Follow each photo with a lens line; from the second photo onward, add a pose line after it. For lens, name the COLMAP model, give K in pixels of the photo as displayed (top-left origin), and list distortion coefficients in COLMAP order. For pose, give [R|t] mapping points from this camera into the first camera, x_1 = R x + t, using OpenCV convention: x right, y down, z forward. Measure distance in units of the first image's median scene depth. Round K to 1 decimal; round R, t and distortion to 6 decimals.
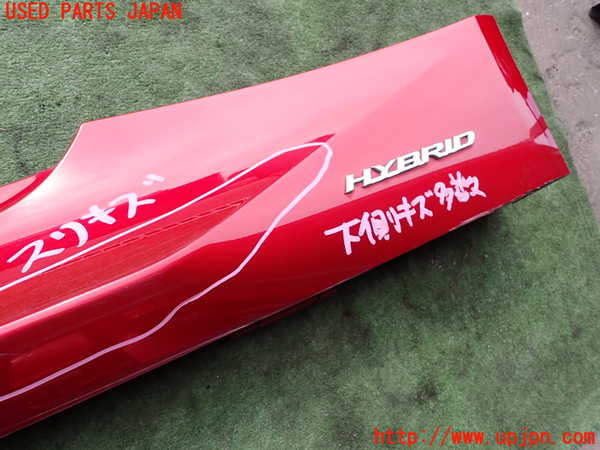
lens RADIAL K [[449.2, 0, 299.3], [0, 449.2, 224.3], [0, 0, 1]] dist [0.007518, 0.000733]
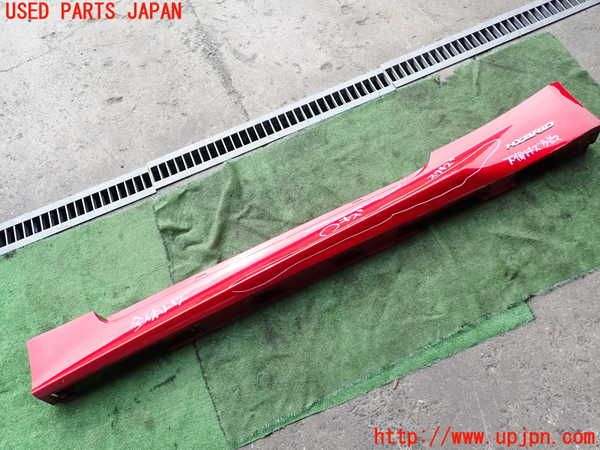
lens RADIAL K [[449.2, 0, 301.6], [0, 449.2, 224.8], [0, 0, 1]] dist [0.007518, 0.000733]
pose [[0.860511, -0.248041, -0.444969, 0.128593], [0.136539, 0.953798, -0.267632, 1.103661], [0.490794, 0.169544, 0.854620, -2.435999]]
